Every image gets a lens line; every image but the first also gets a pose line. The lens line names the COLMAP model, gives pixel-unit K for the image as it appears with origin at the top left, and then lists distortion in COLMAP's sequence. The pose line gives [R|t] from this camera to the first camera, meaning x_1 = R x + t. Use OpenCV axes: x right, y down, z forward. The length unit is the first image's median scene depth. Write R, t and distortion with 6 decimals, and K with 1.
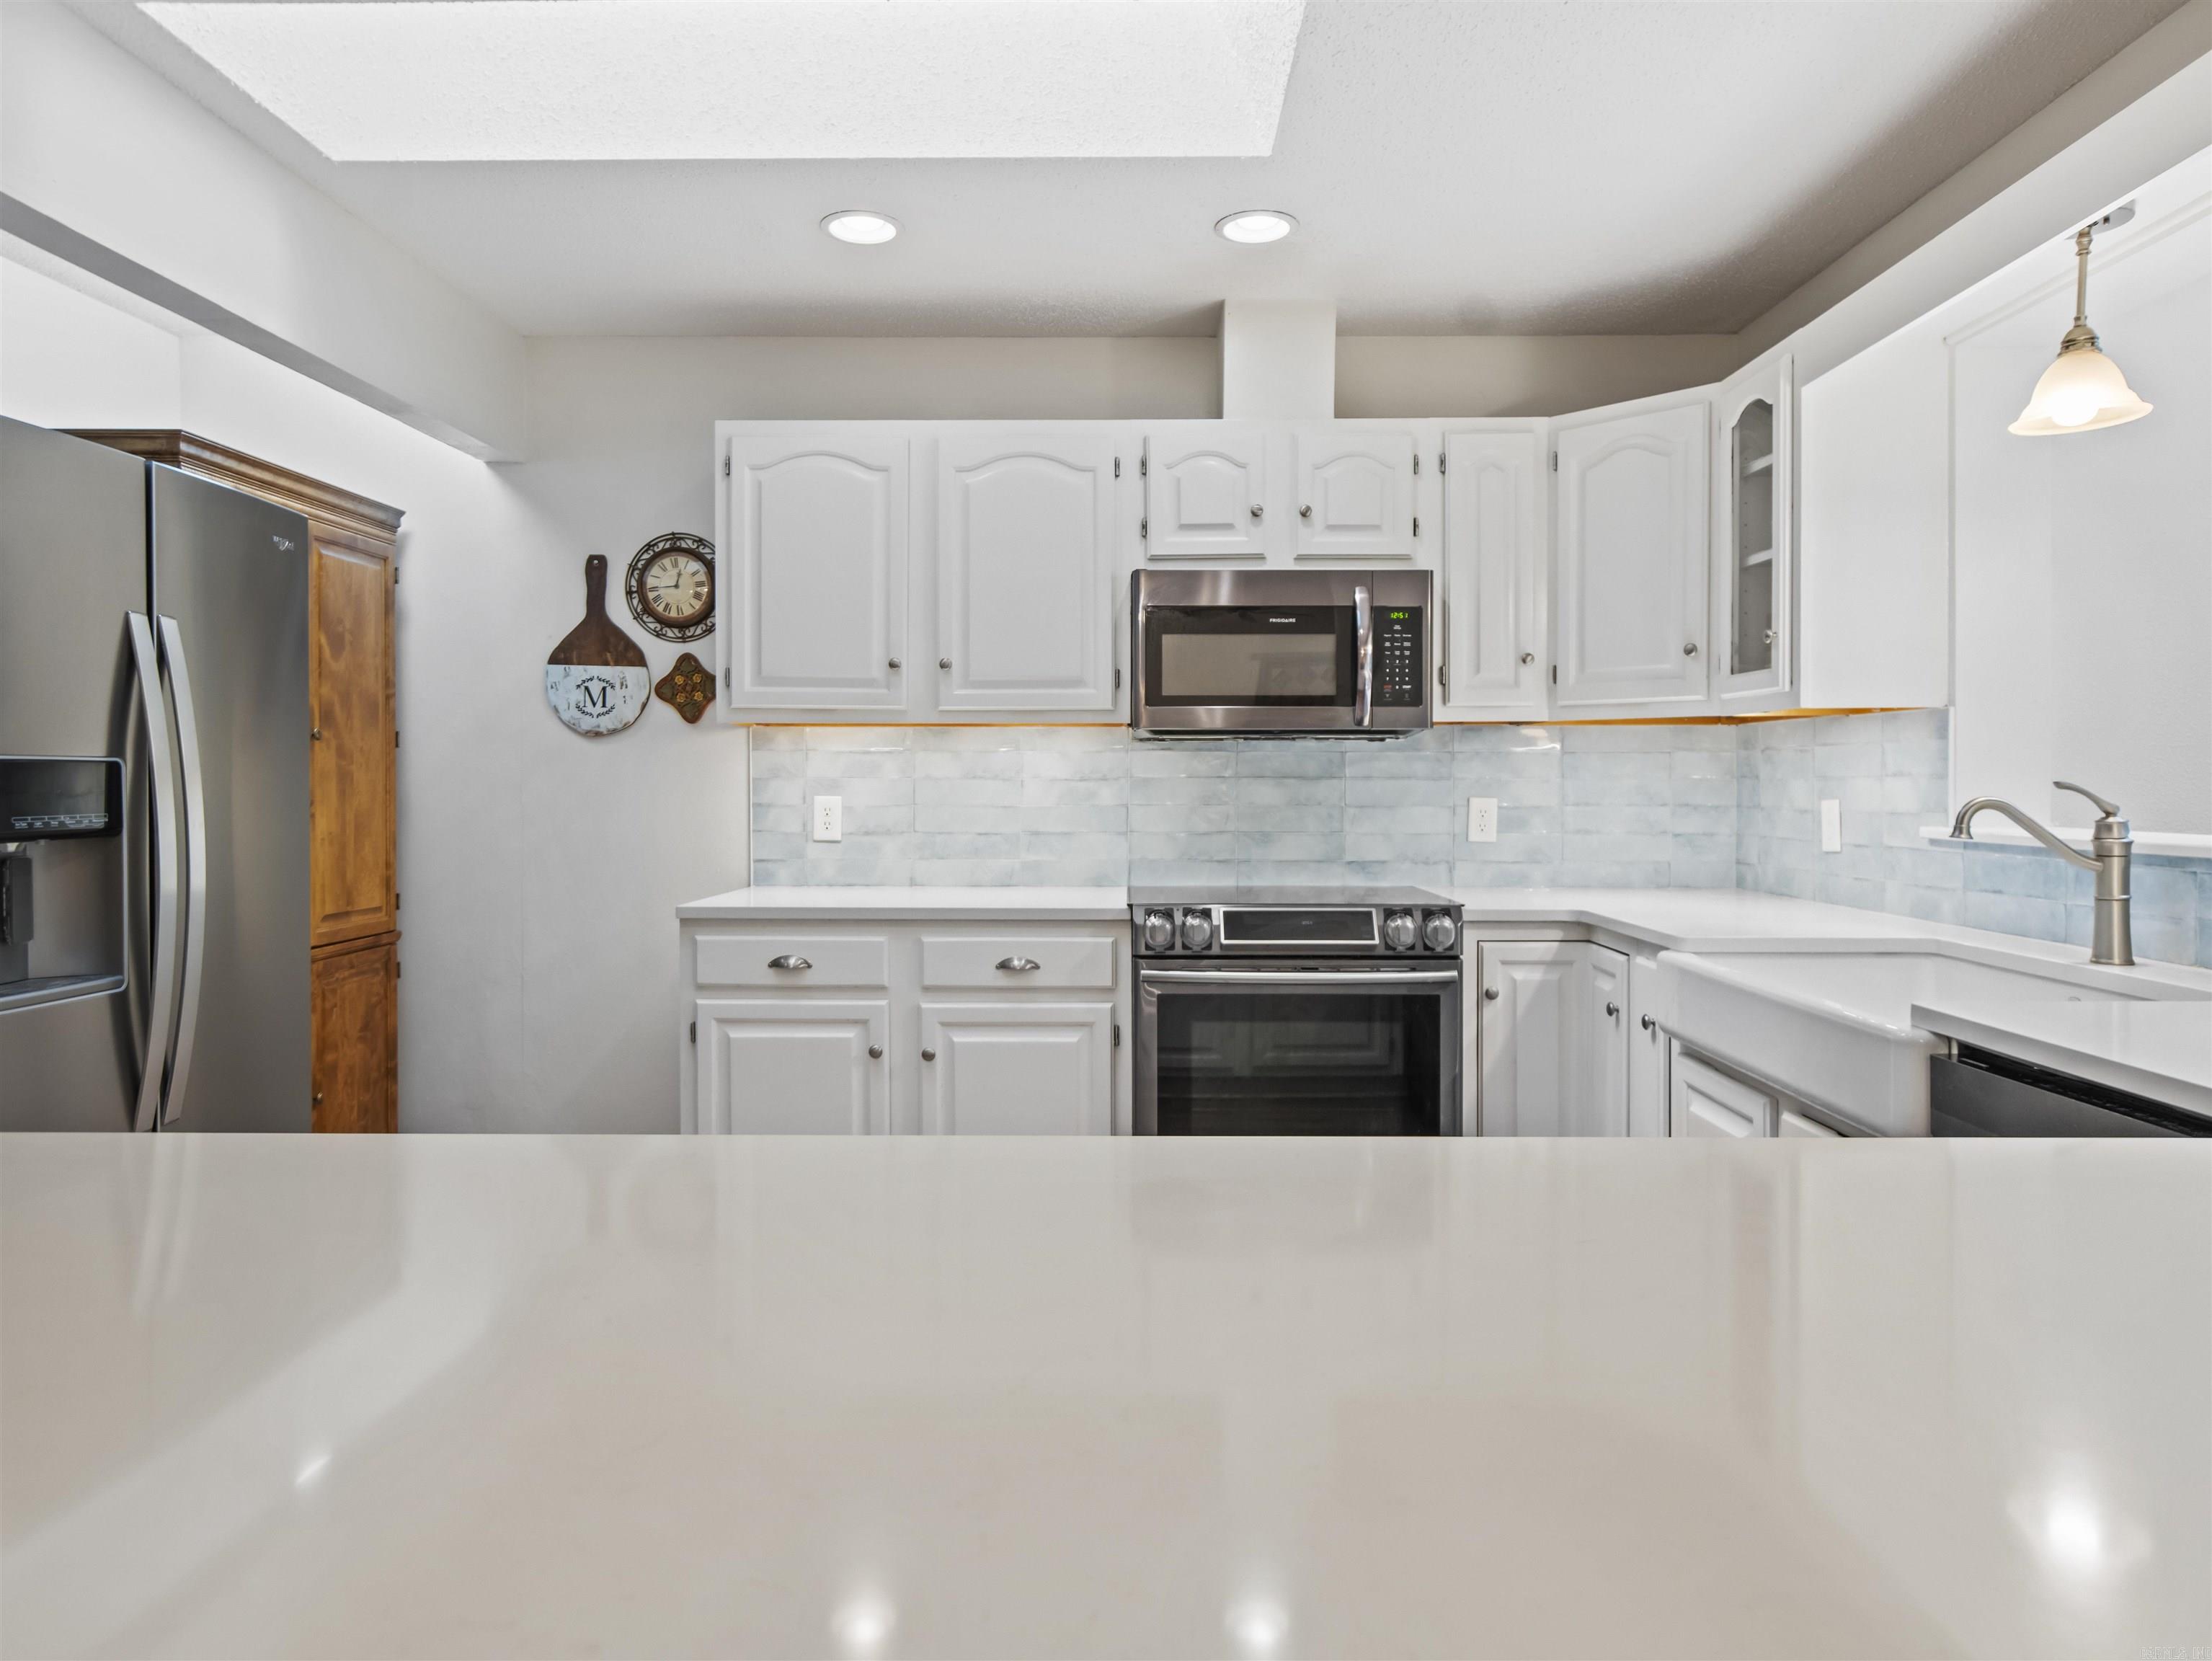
lens RADIAL K [[1371.7, 0, 1117.1], [0, 1371.7, 798.5], [0, 0, 1]] dist [-0.000291, 0.000875]
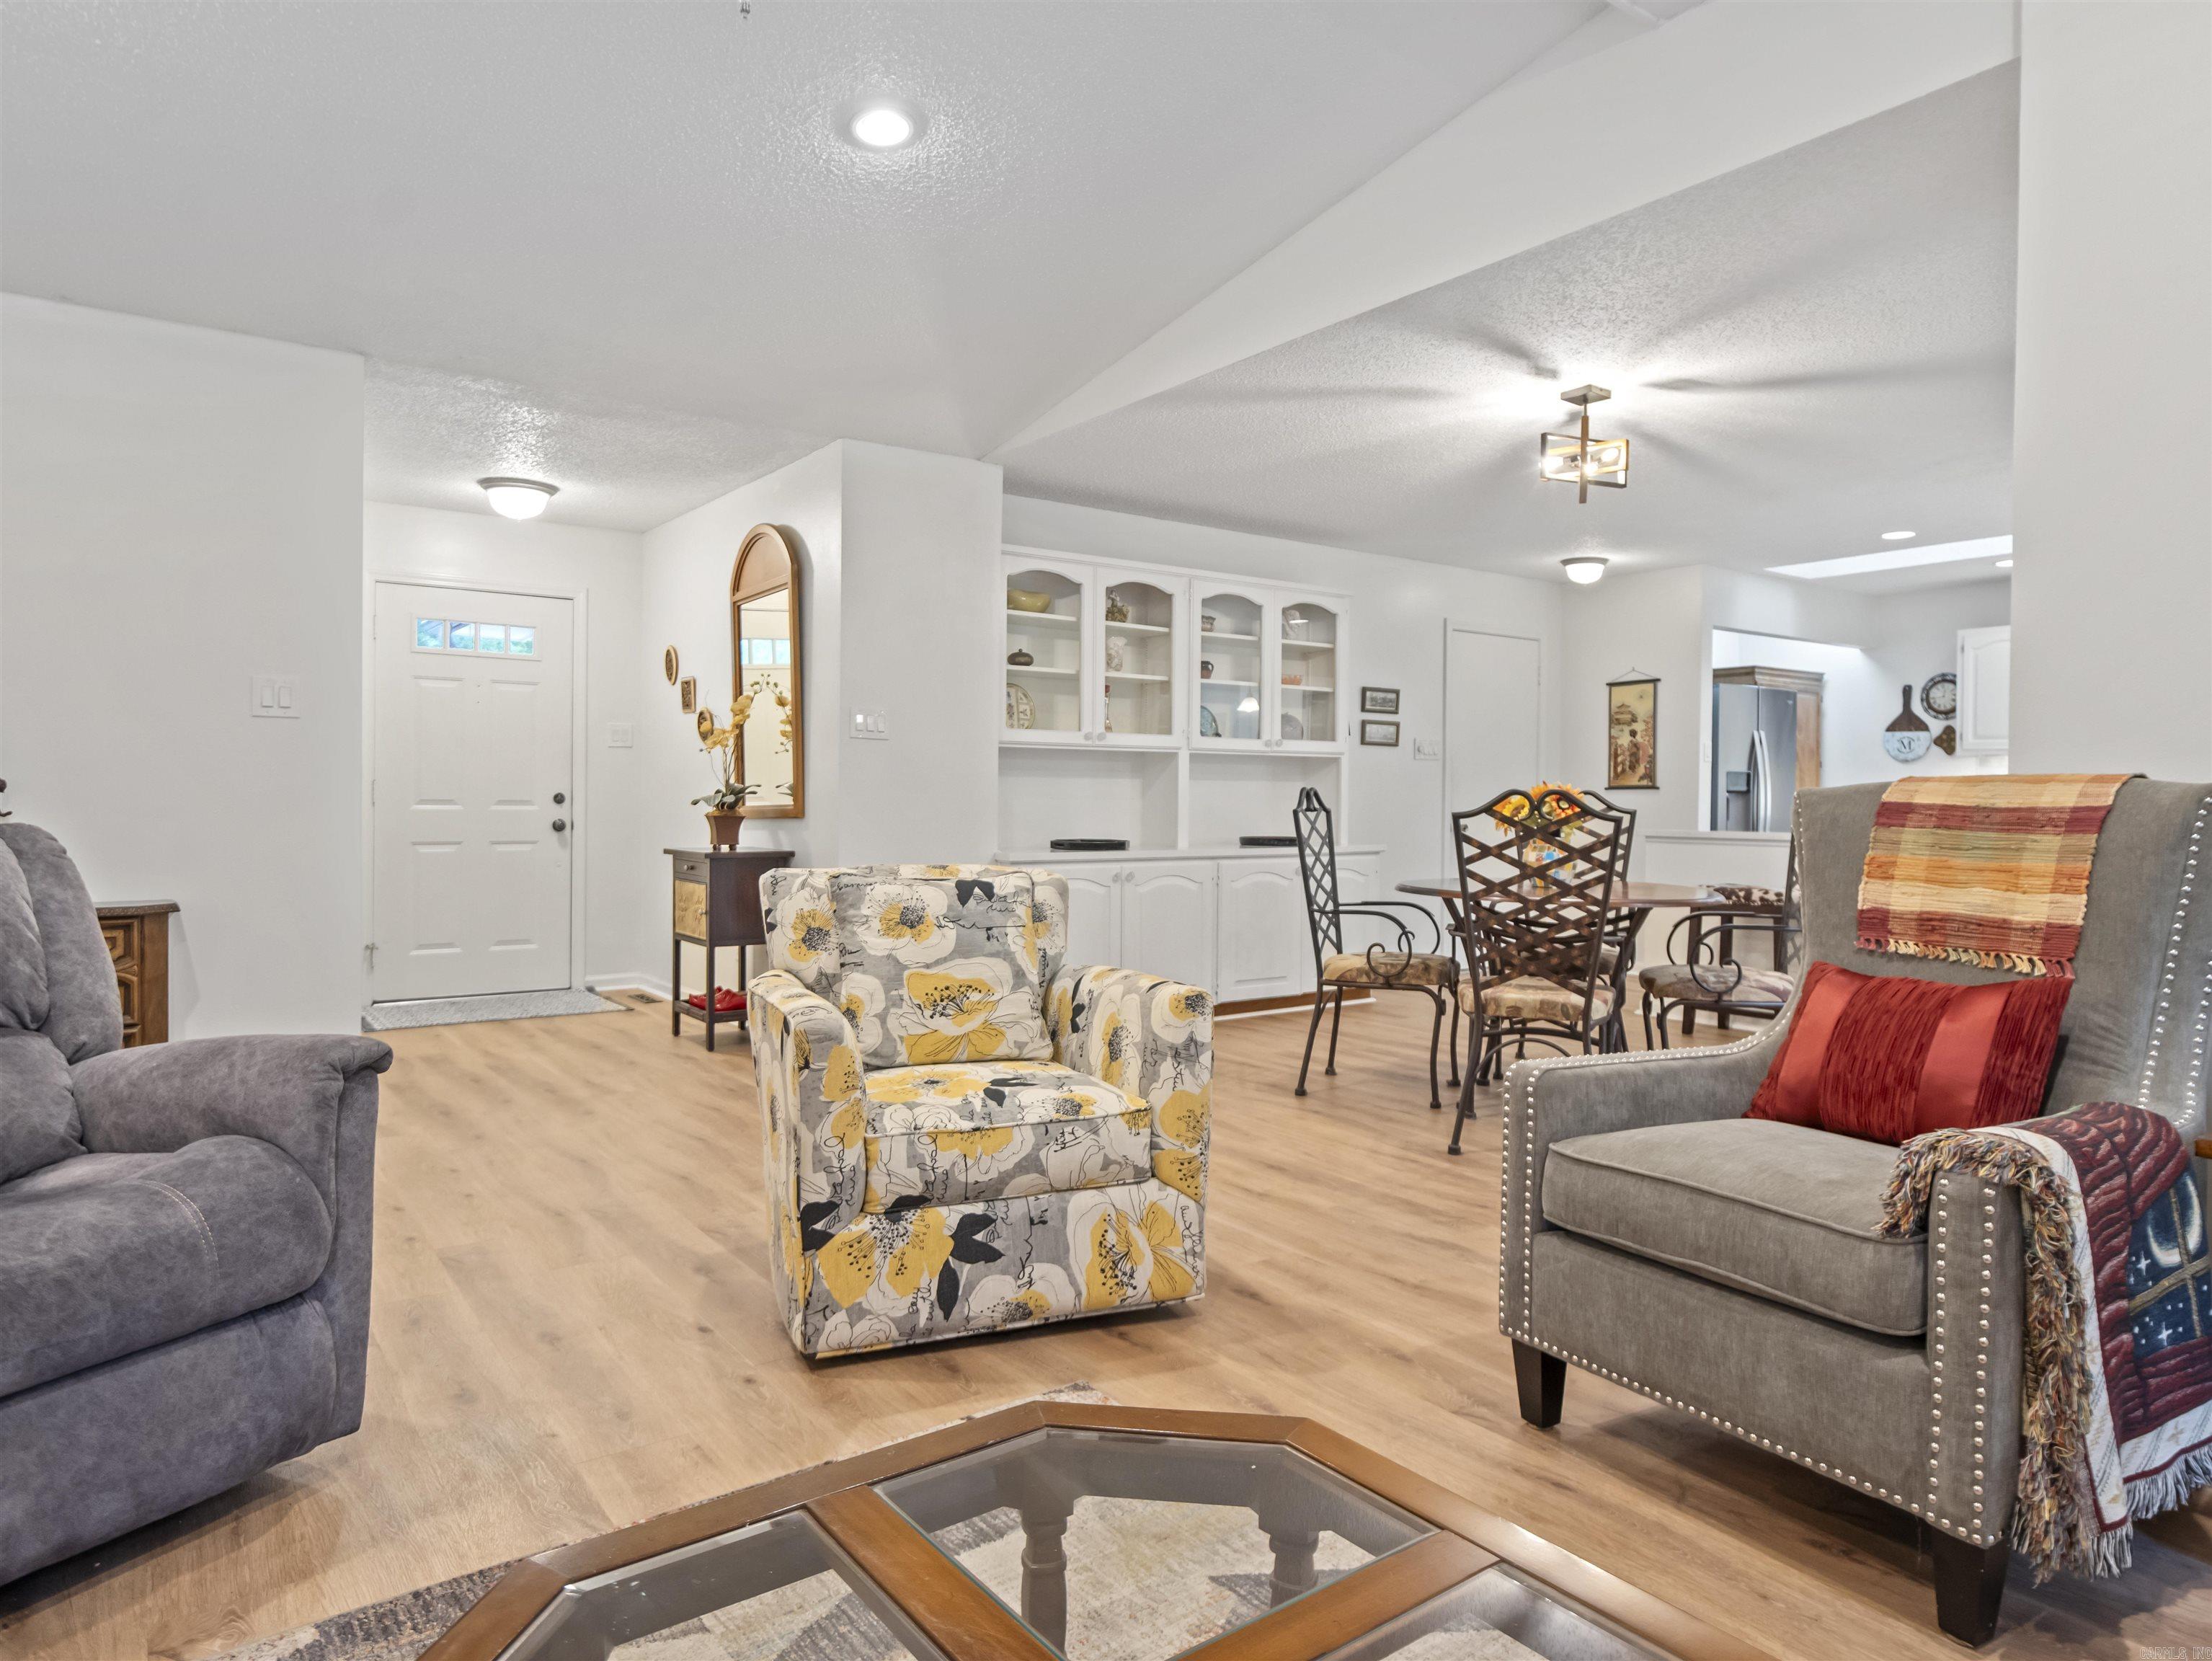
lens RADIAL K [[1371.7, 0, 1117.1], [0, 1371.7, 798.5], [0, 0, 1]] dist [-0.000291, 0.000875]
pose [[0.593848, 0.003926, -0.804568, 0.764402], [-0.016795, 0.999831, -0.007517, 0.062135], [0.804402, 0.017976, 0.593814, -1.599973]]
